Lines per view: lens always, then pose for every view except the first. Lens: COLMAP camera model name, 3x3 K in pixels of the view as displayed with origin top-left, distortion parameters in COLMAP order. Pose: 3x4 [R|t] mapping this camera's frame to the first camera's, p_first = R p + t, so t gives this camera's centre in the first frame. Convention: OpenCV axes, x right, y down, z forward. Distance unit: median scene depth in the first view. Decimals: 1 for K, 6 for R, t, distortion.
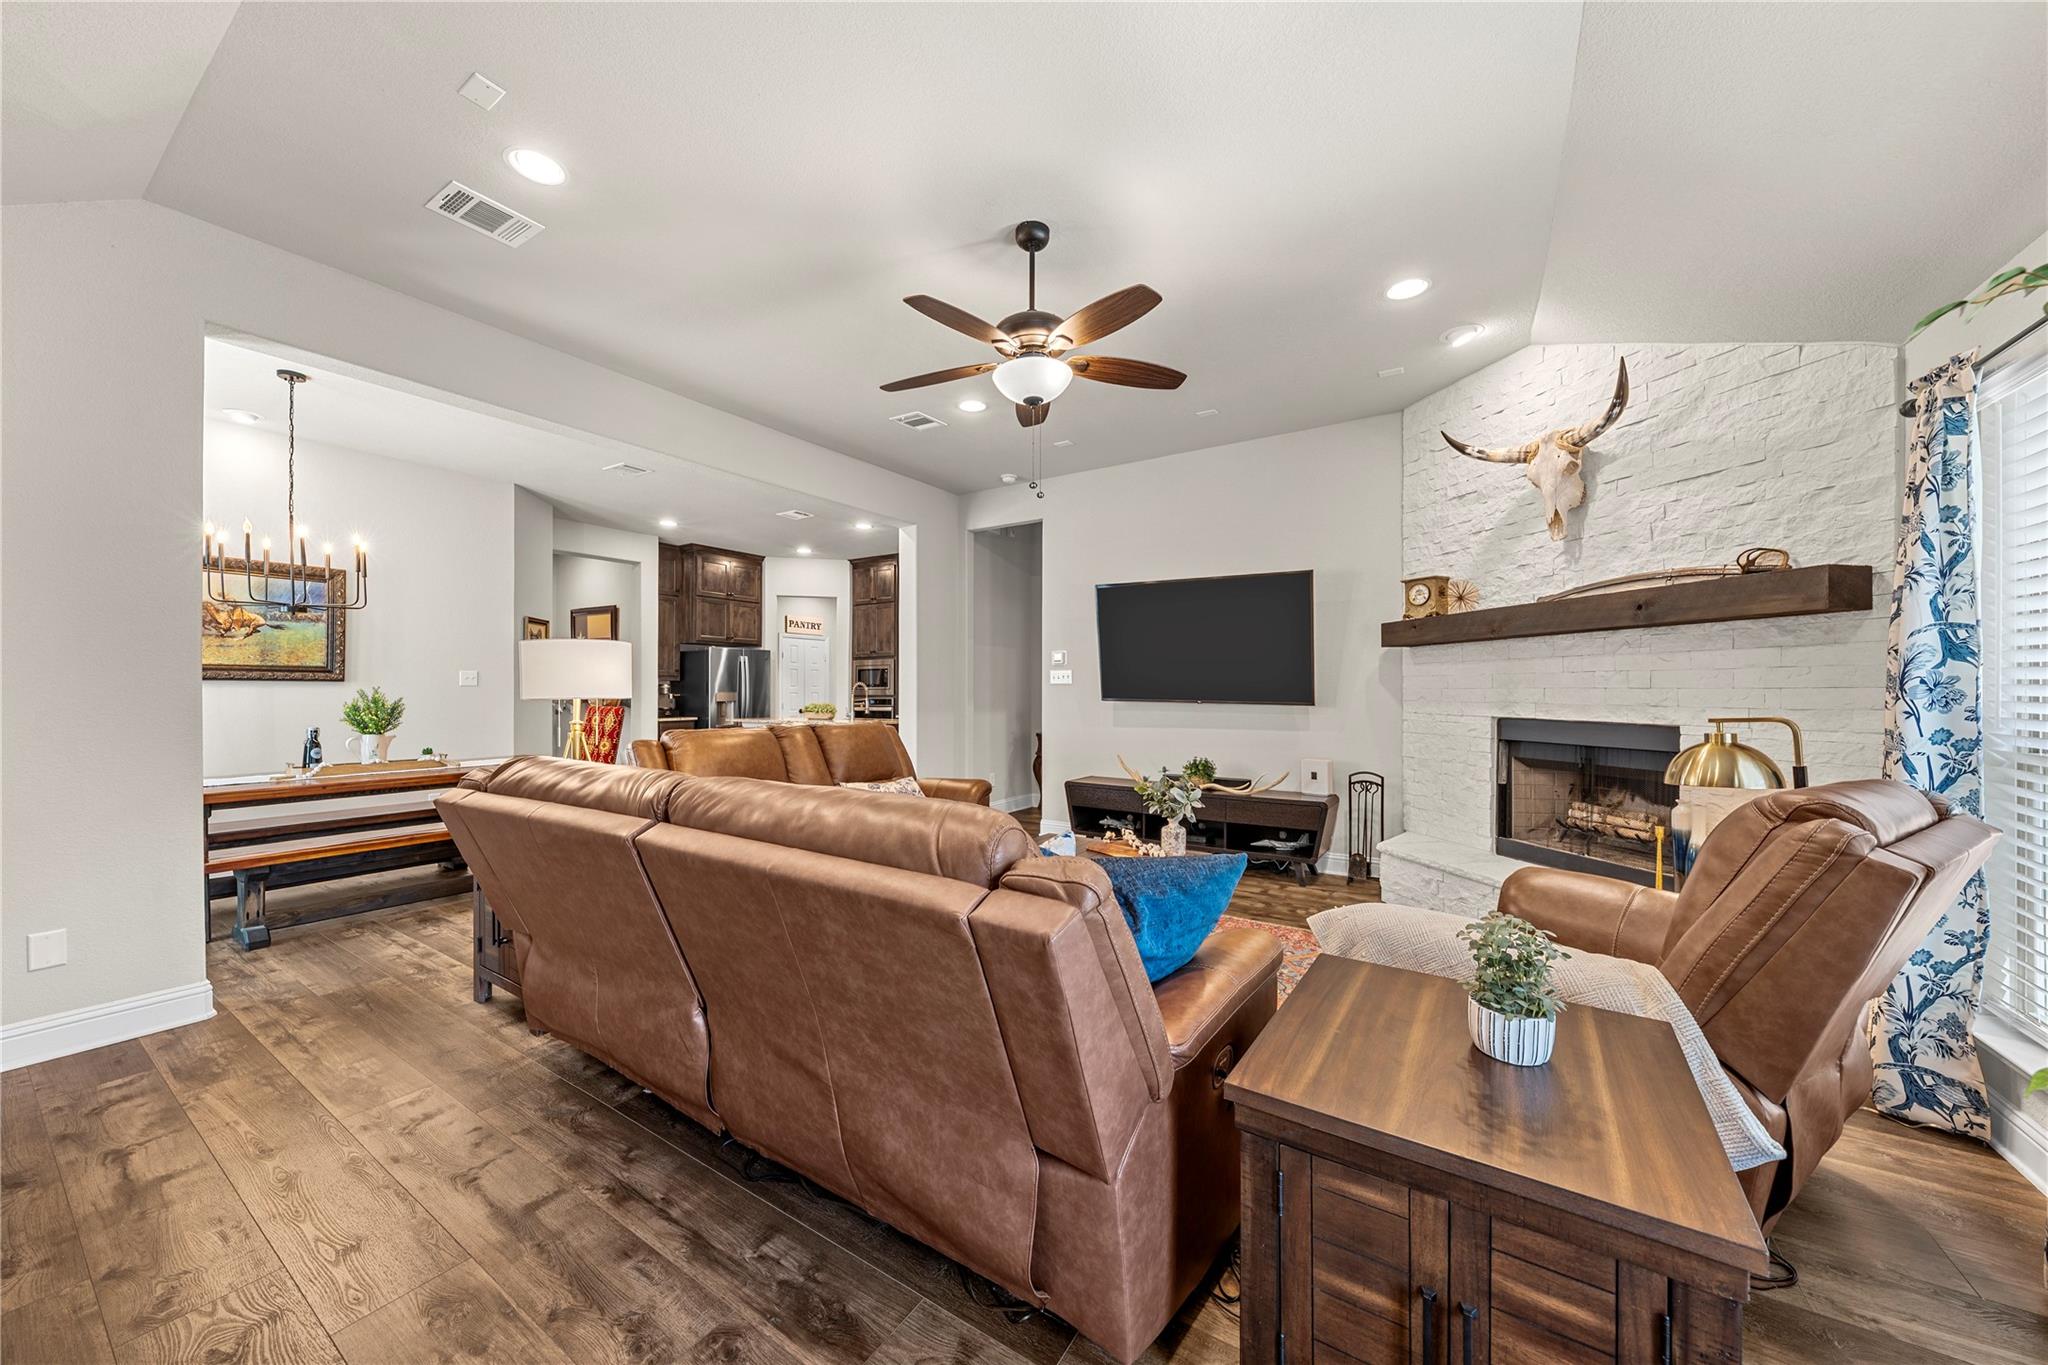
lens RADIAL K [[730.6, 0, 1030.0], [0, 730.6, 685.4], [0, 0, 1]] dist [0.000387, 0.000026]
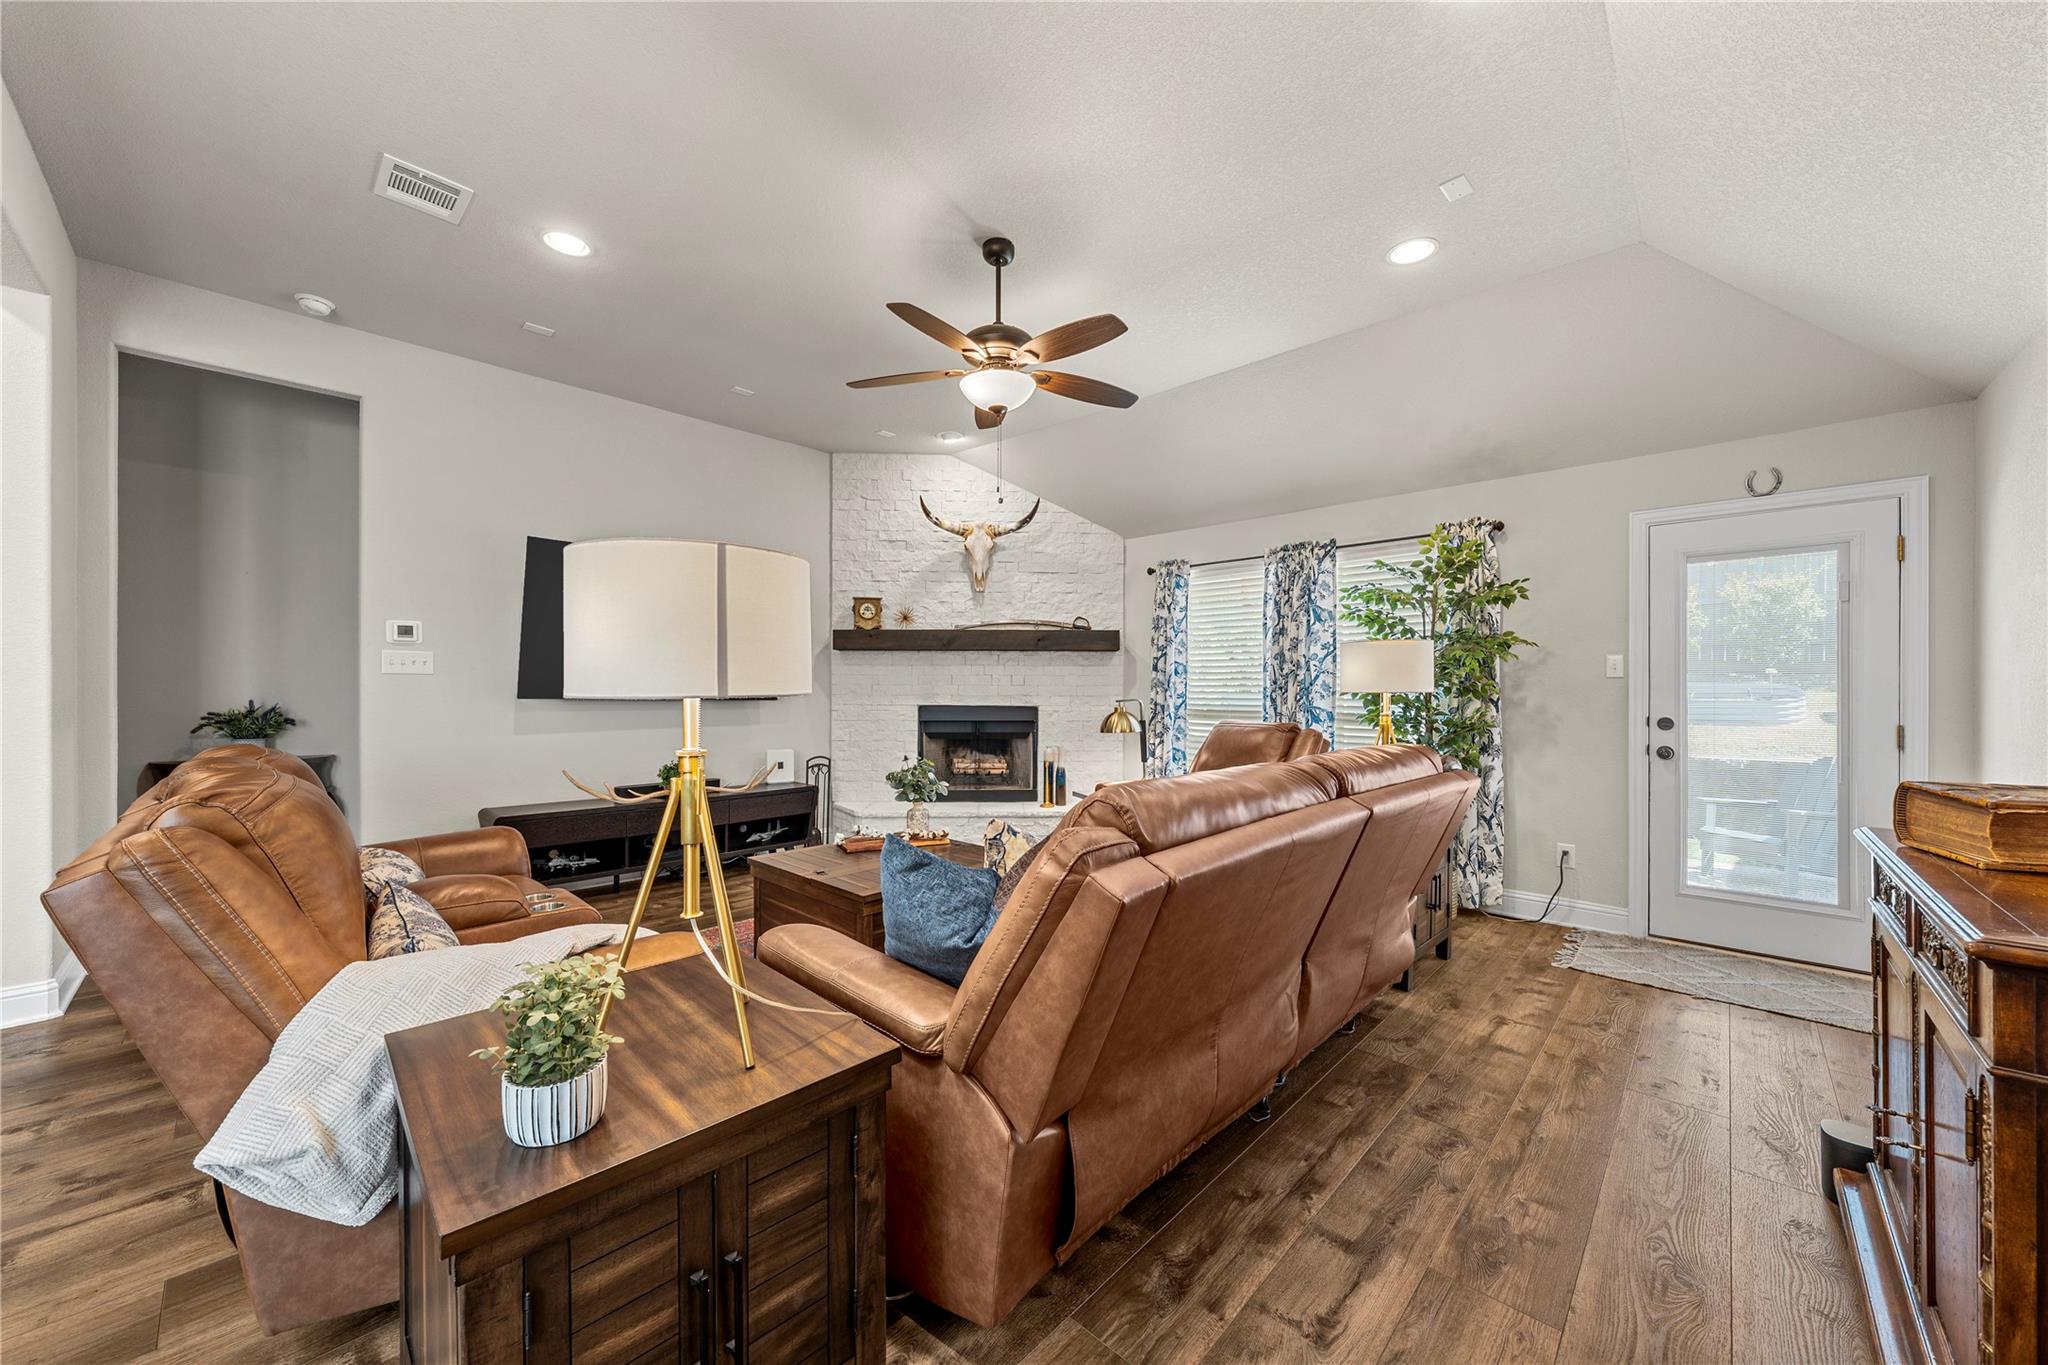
lens RADIAL K [[730.6, 0, 1028.6], [0, 730.6, 690.7], [0, 0, 1]] dist [0.000387, 0.000026]
pose [[0.187209, -0.001659, 0.982319, -0.939217], [-0.010013, 0.999943, 0.003597, 0.010367], [-0.982269, -0.010509, 0.187182, 0.697068]]
